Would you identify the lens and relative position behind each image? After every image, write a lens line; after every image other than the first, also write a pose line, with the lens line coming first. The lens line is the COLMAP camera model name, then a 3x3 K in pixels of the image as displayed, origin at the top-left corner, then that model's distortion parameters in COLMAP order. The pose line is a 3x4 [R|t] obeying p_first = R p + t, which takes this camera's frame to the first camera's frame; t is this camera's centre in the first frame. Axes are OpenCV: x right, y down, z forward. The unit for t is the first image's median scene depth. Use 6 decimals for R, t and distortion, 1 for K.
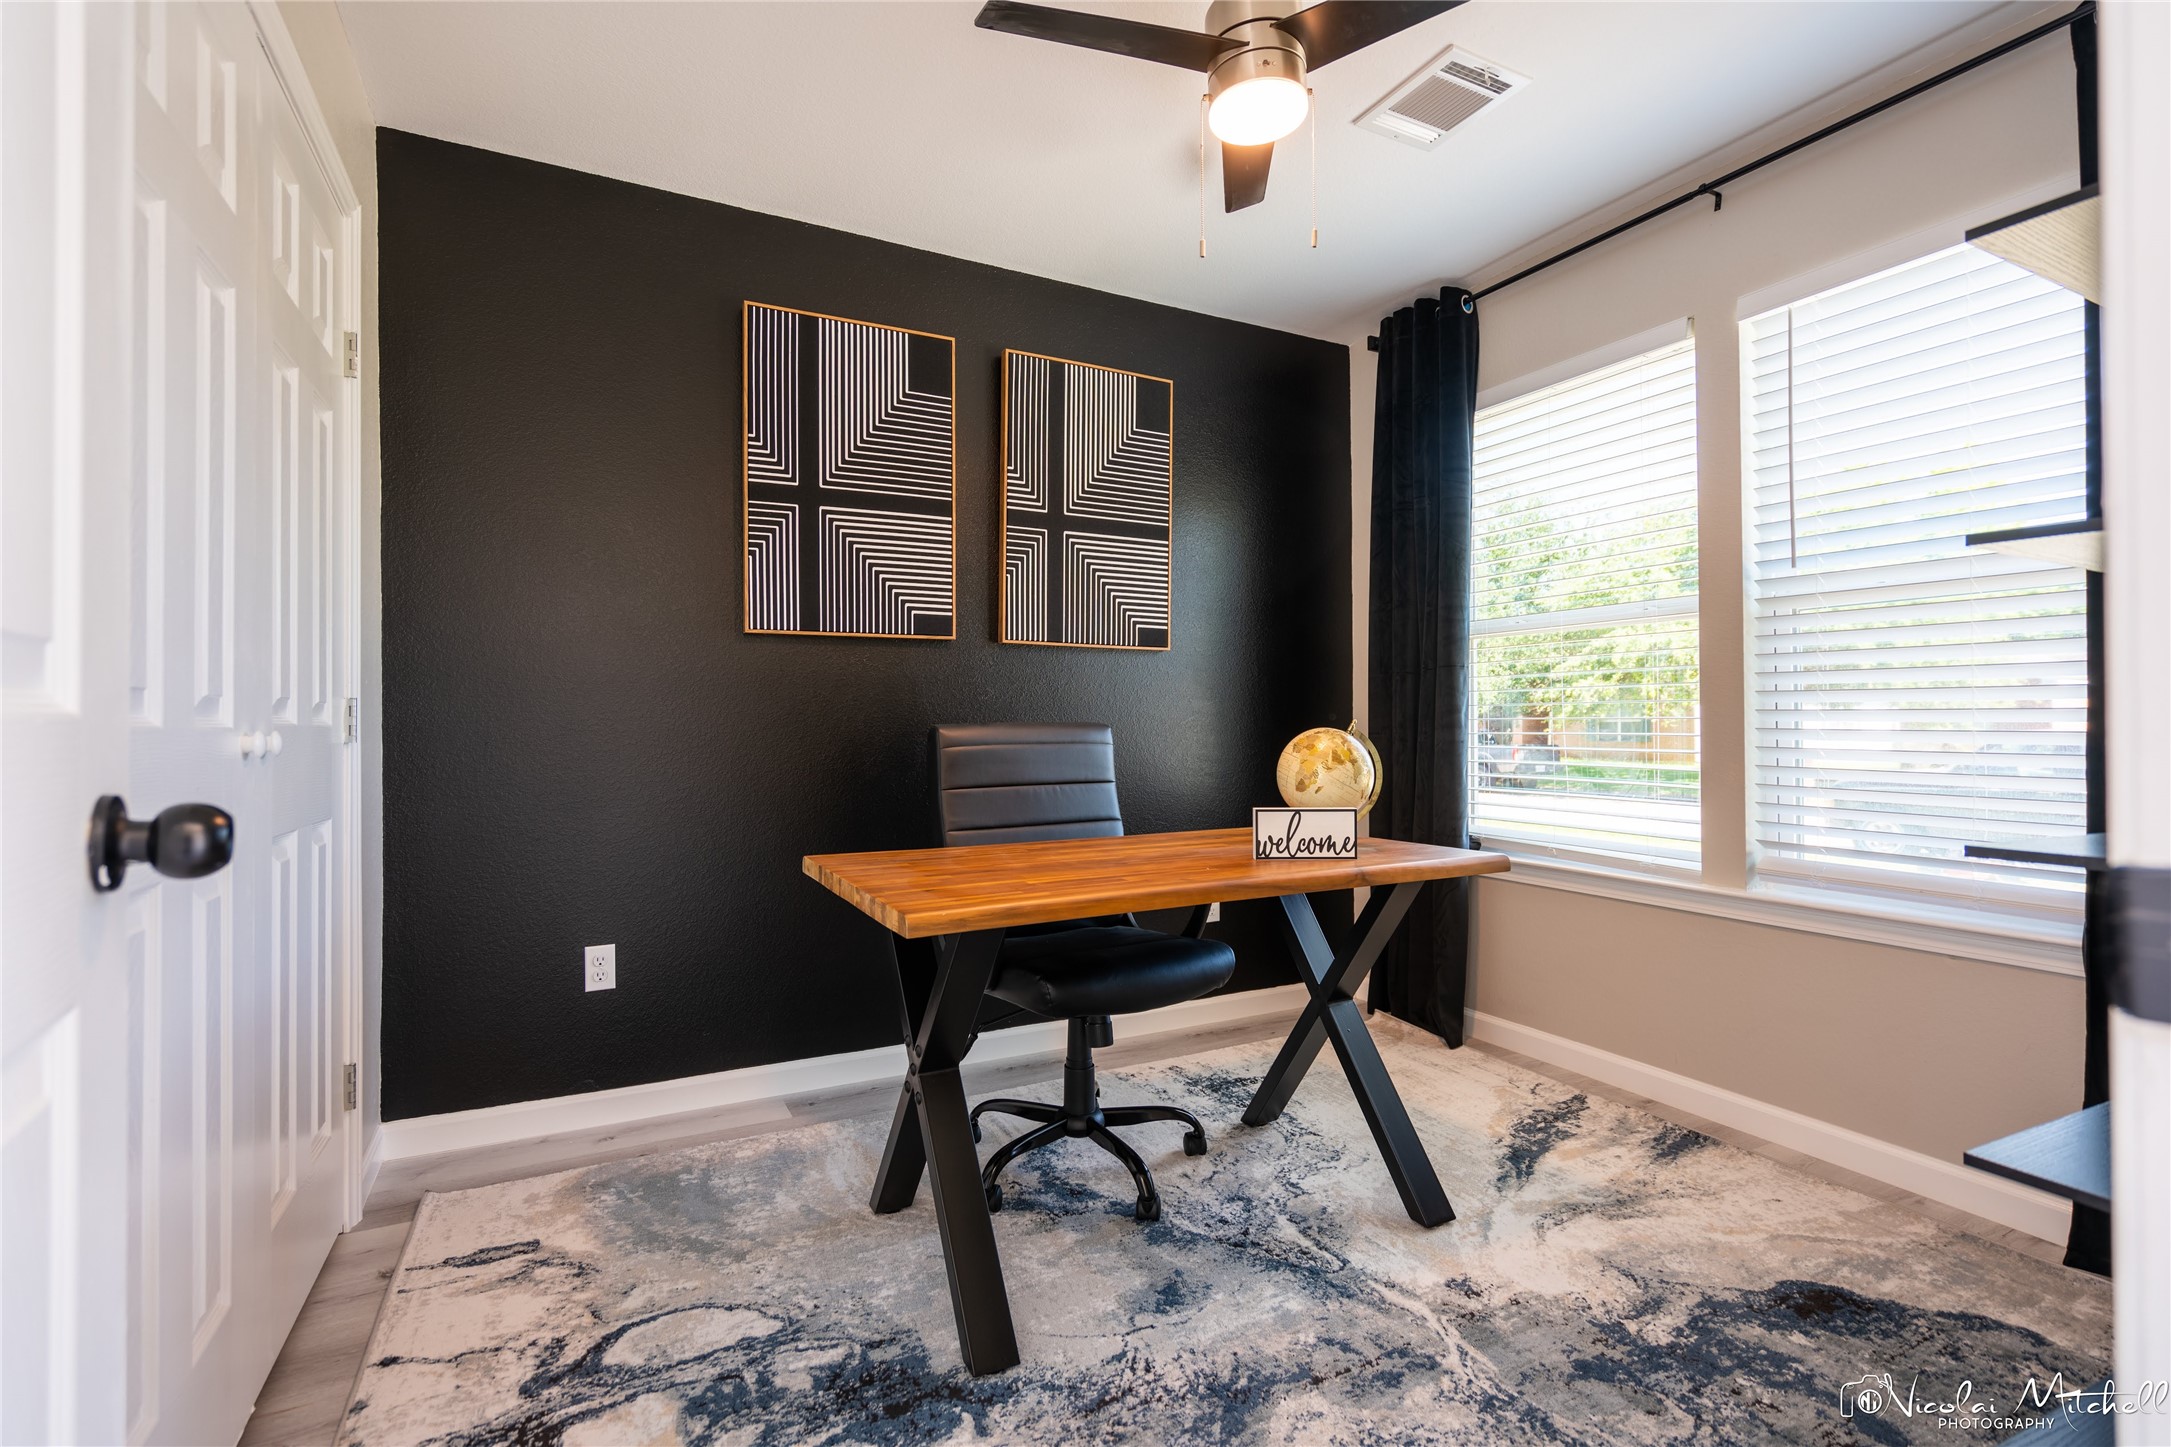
lens RADIAL K [[974.5, 0, 1076.8], [0, 974.5, 718.4], [0, 0, 1]] dist [-0.009826, 0.005120]
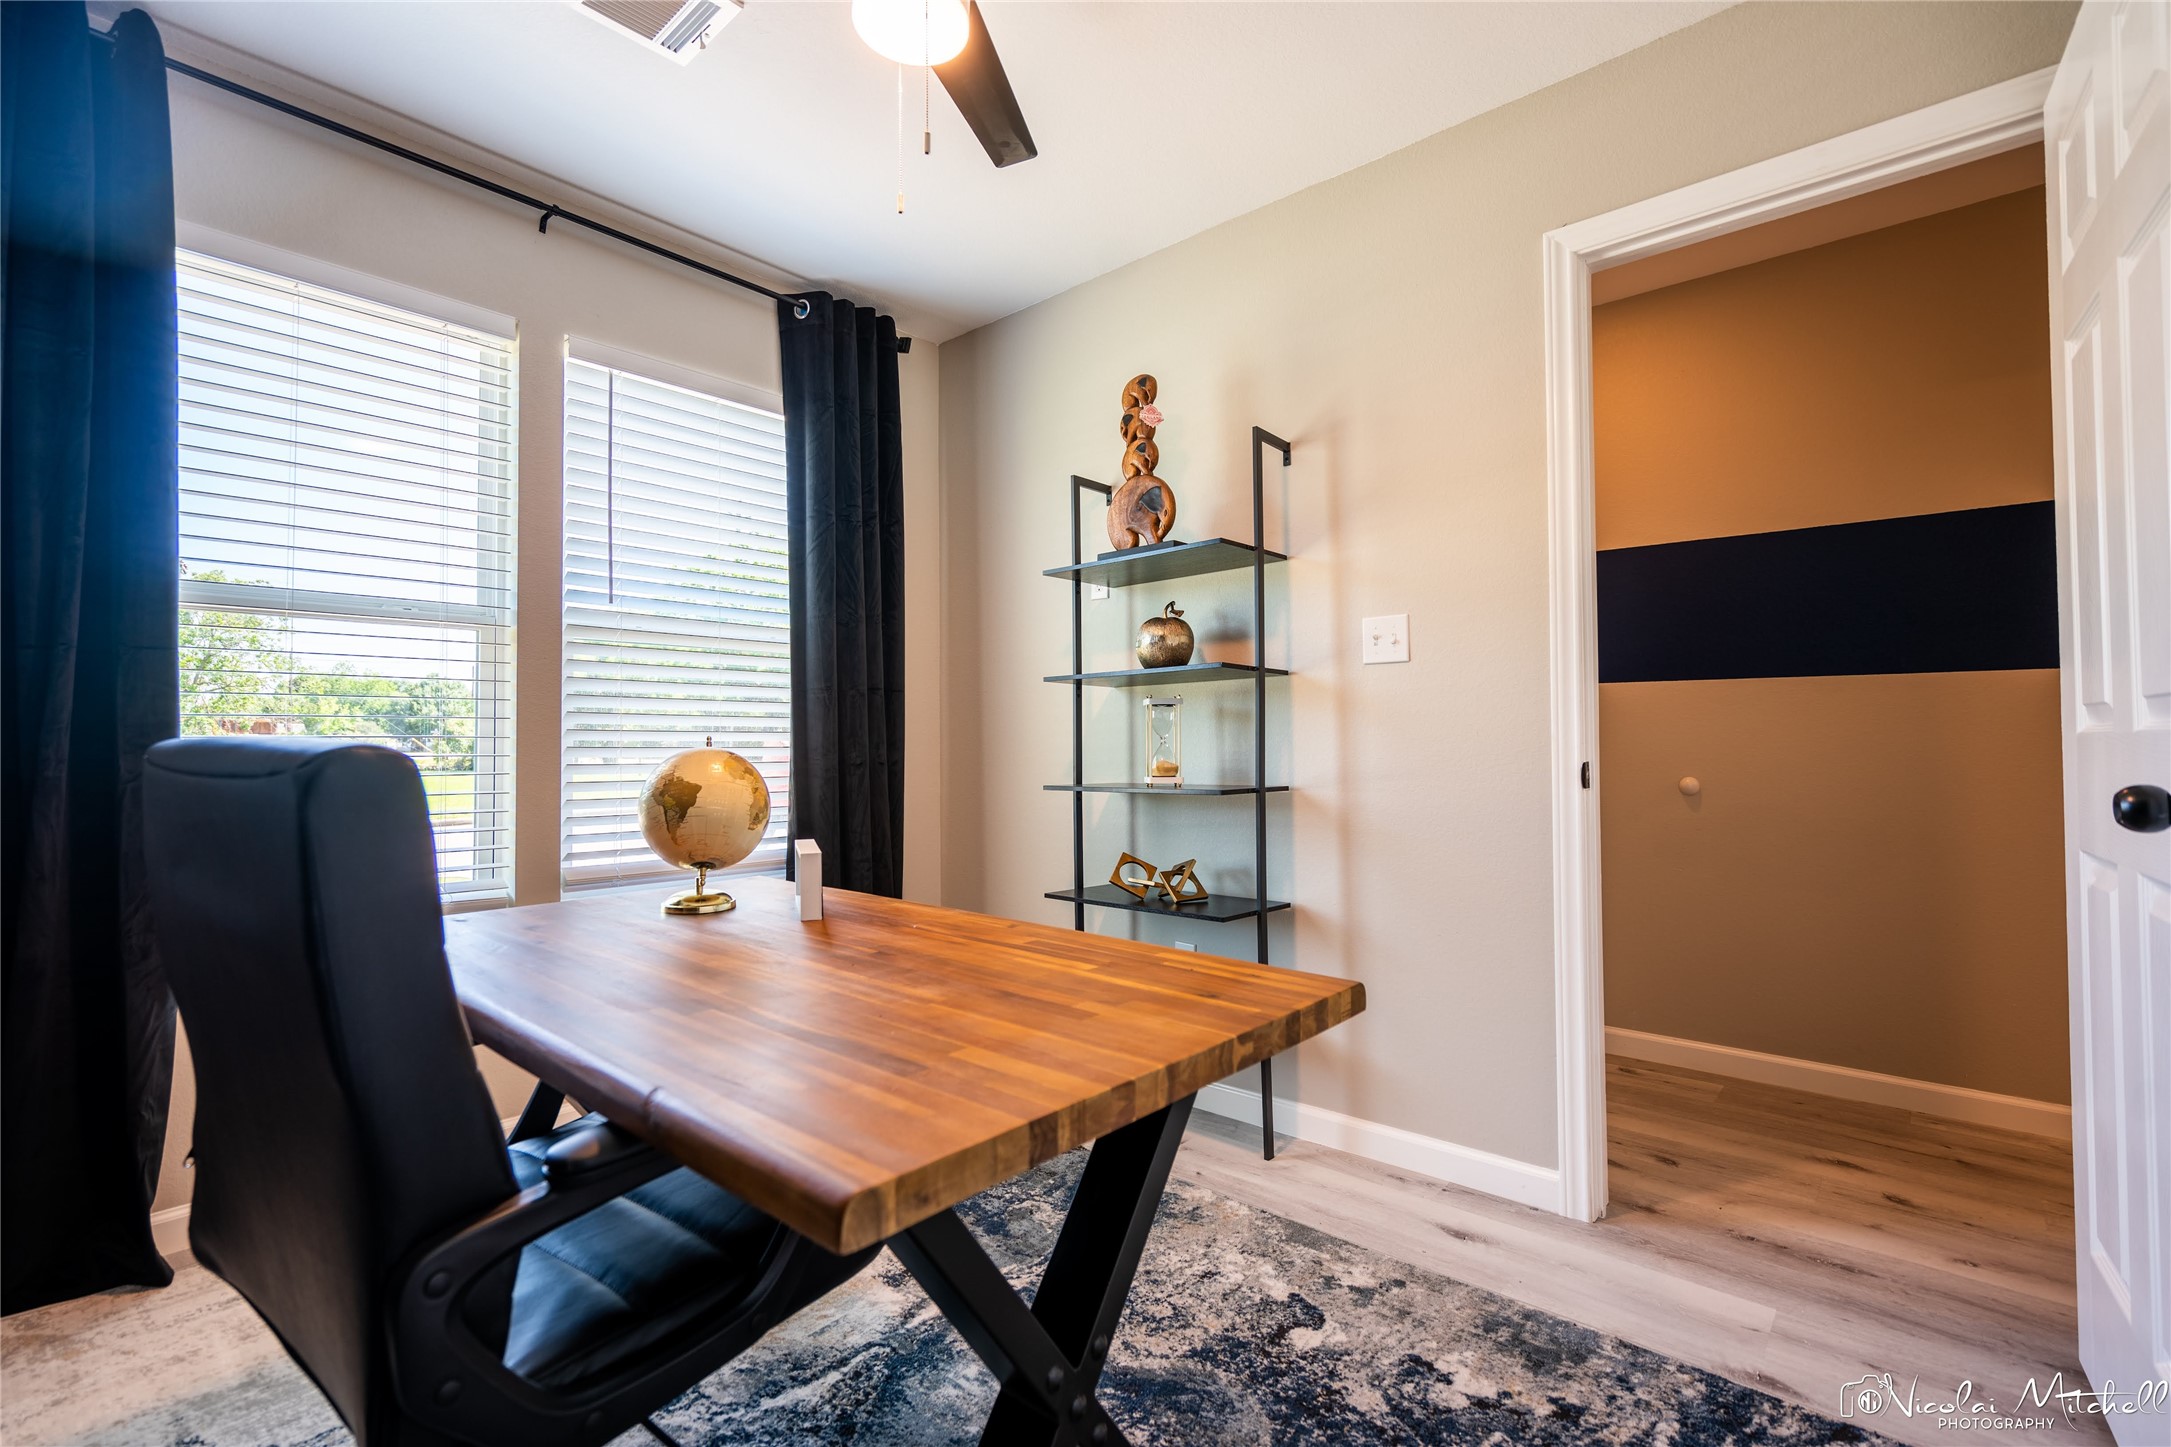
lens RADIAL K [[974.5, 0, 1076.8], [0, 974.5, 718.4], [0, 0, 1]] dist [-0.009826, 0.005120]
pose [[-0.361983, 0.026329, 0.931813, -0.572965], [0.000670, 0.999608, -0.027984, 0.009514], [-0.932184, -0.009505, -0.361859, 1.037170]]
